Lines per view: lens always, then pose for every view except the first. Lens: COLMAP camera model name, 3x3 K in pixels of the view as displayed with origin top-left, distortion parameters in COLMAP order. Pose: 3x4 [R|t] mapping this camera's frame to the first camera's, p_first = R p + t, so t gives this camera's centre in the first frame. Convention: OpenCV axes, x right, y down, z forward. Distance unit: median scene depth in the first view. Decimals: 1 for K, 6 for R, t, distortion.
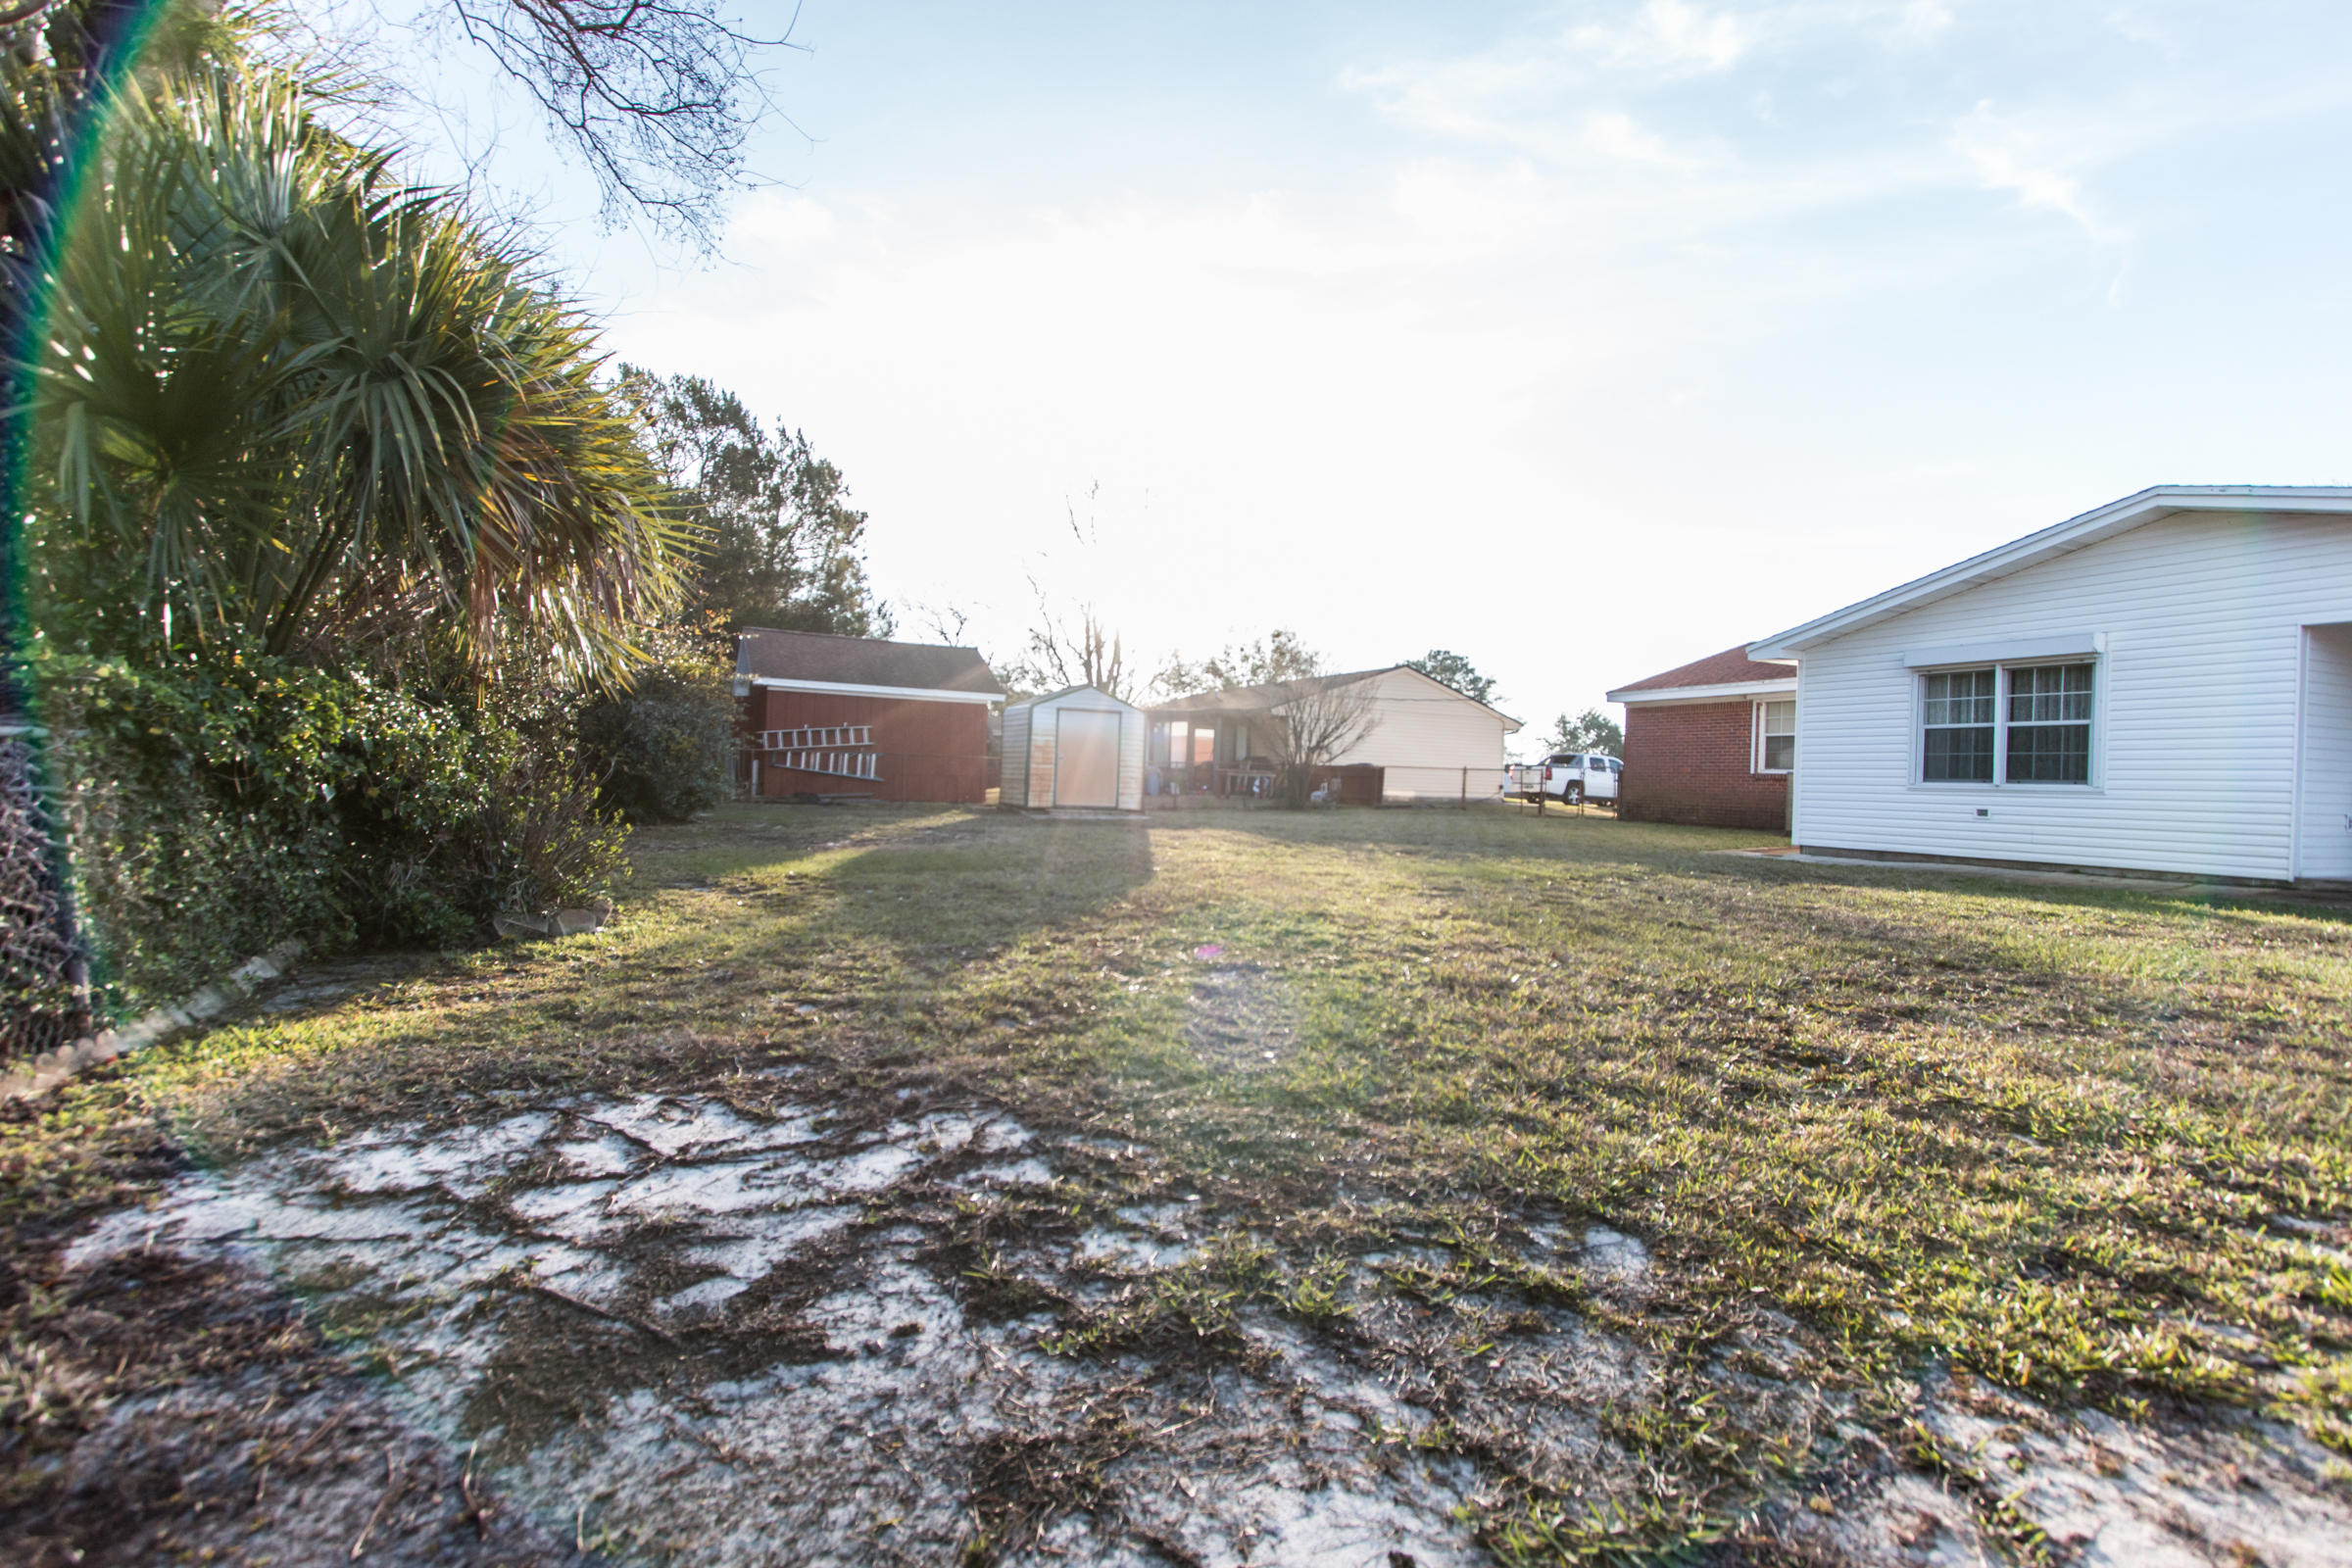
lens RADIAL K [[1090.6, 0, 1171.3], [0, 1090.6, 777.5], [0, 0, 1]] dist [0.004079, -0.001625]
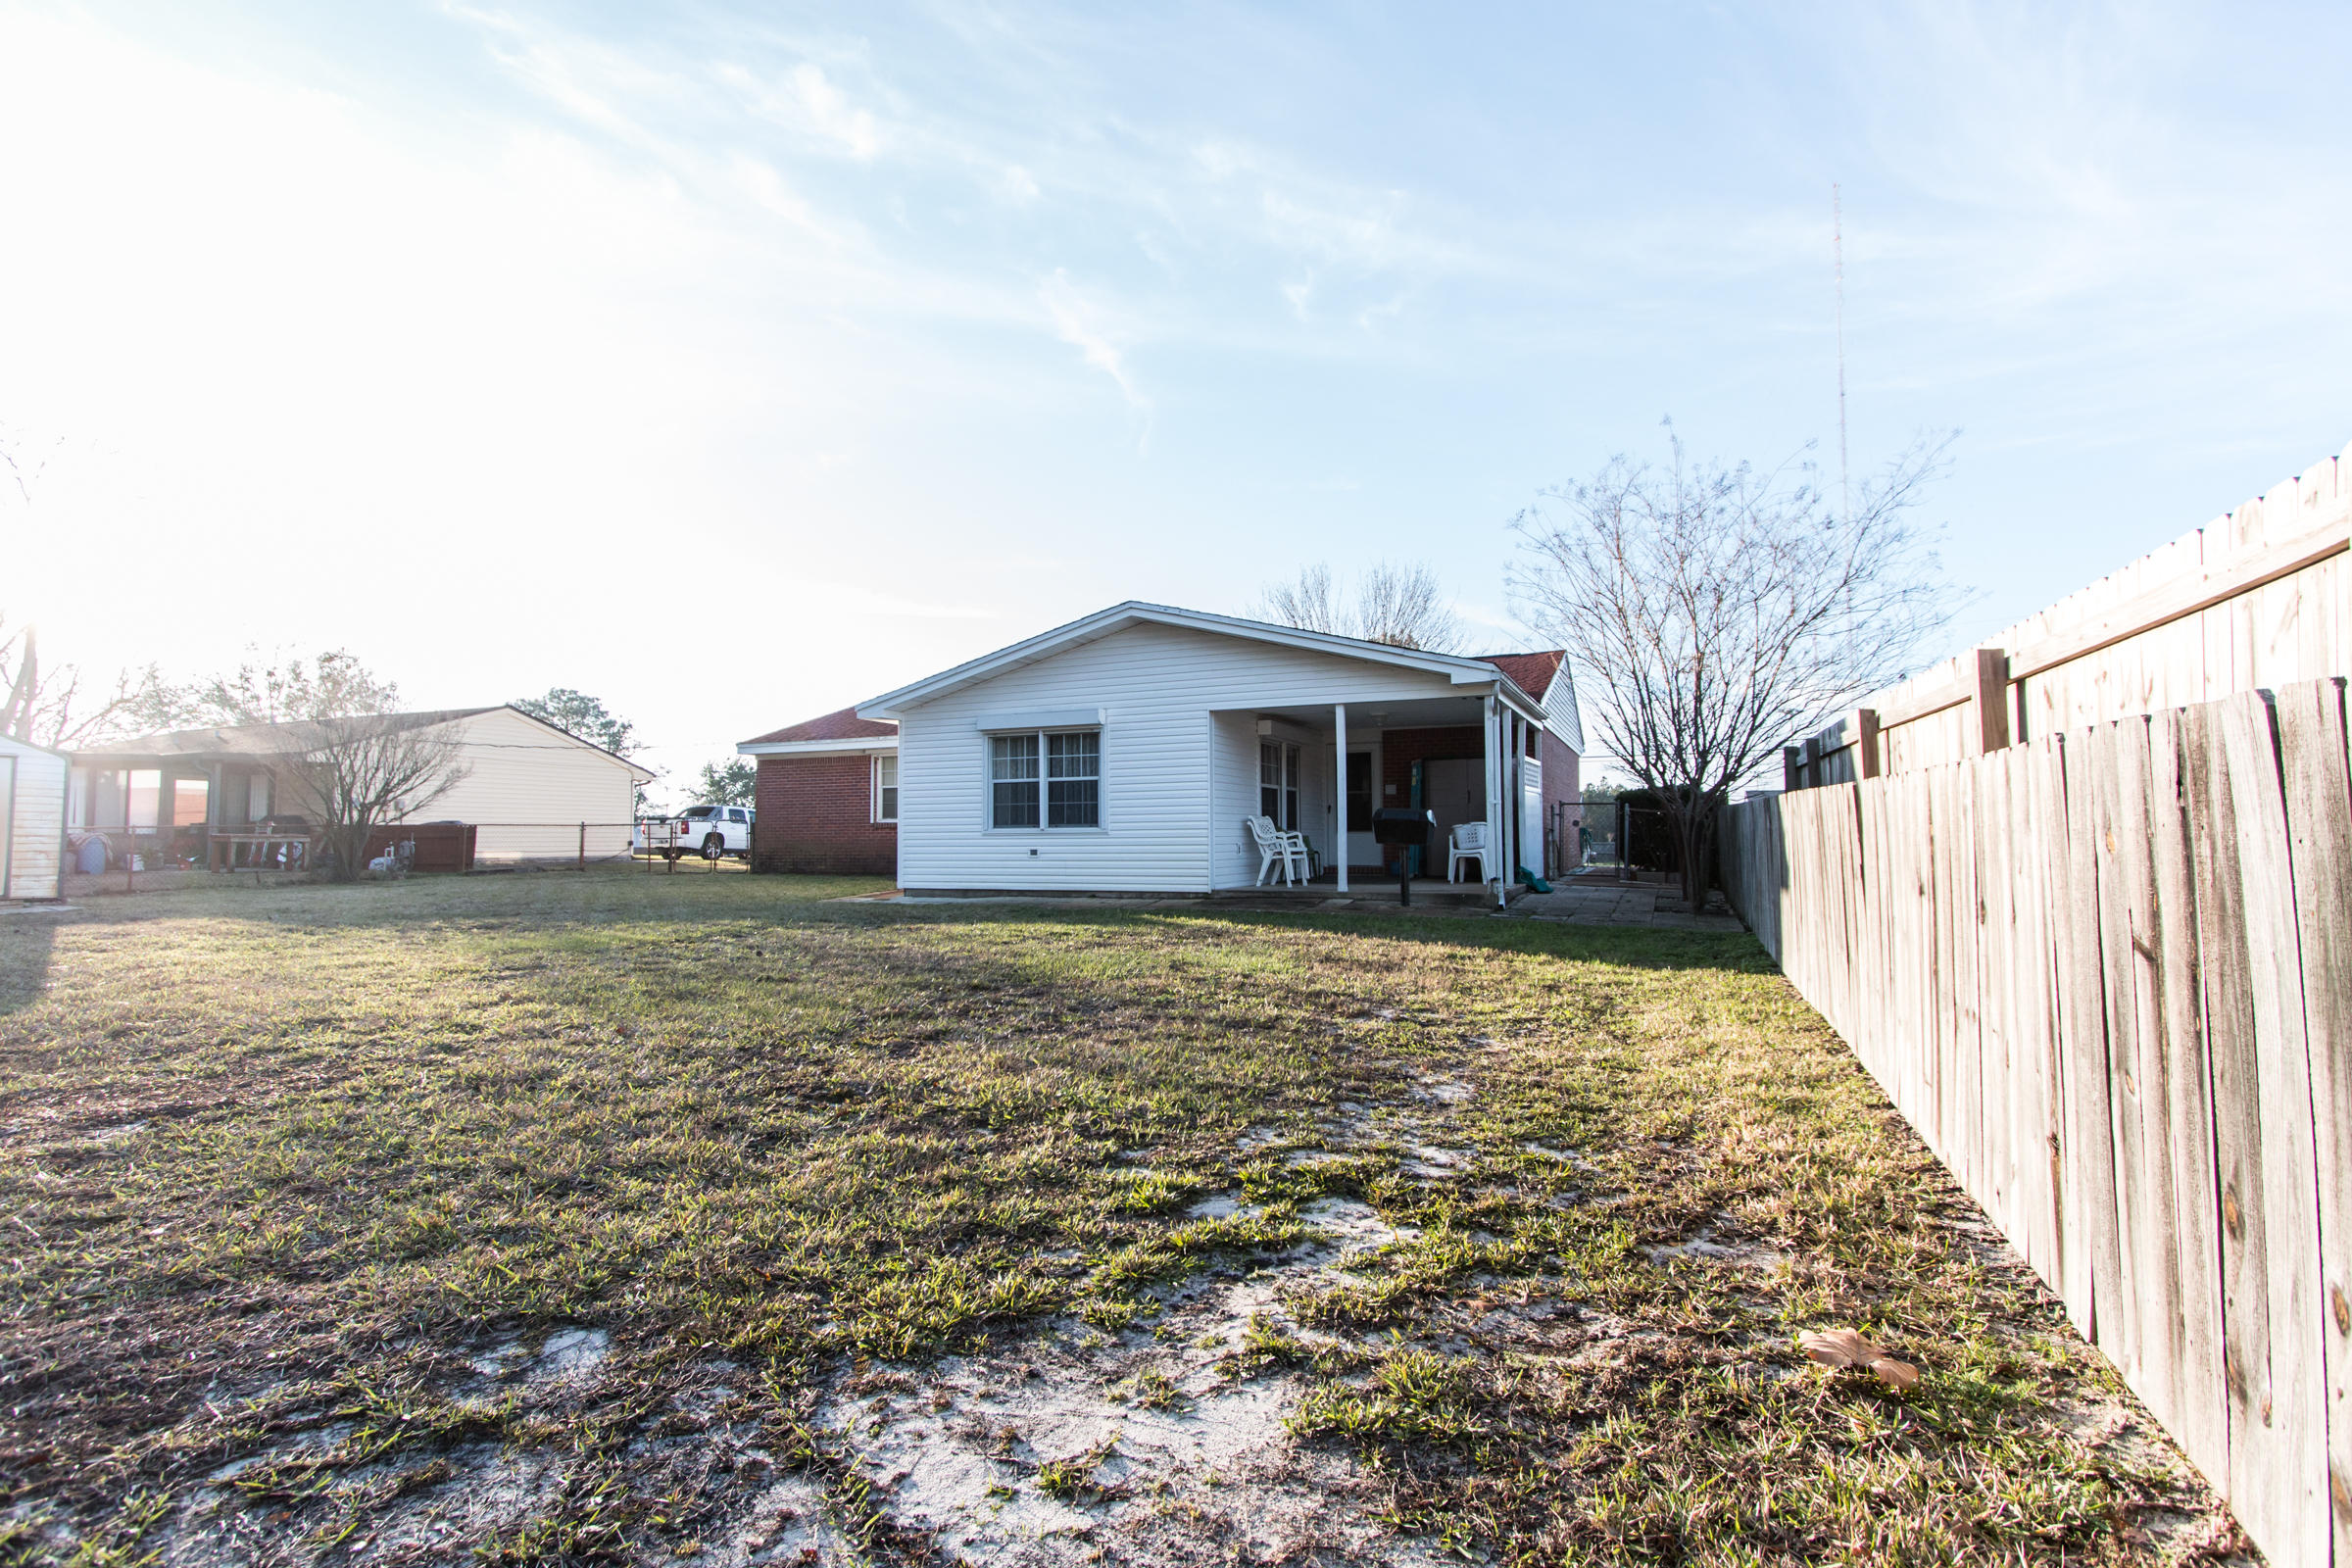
lens RADIAL K [[1097.9, 0, 1248.6], [0, 1097.9, 789.7], [0, 0, 1]] dist [0.004286, -0.001530]
pose [[0.726265, -0.009226, 0.687353, 0.120457], [0.028986, 0.999432, -0.017212, -0.014051], [-0.686804, 0.032424, 0.726119, -0.075294]]
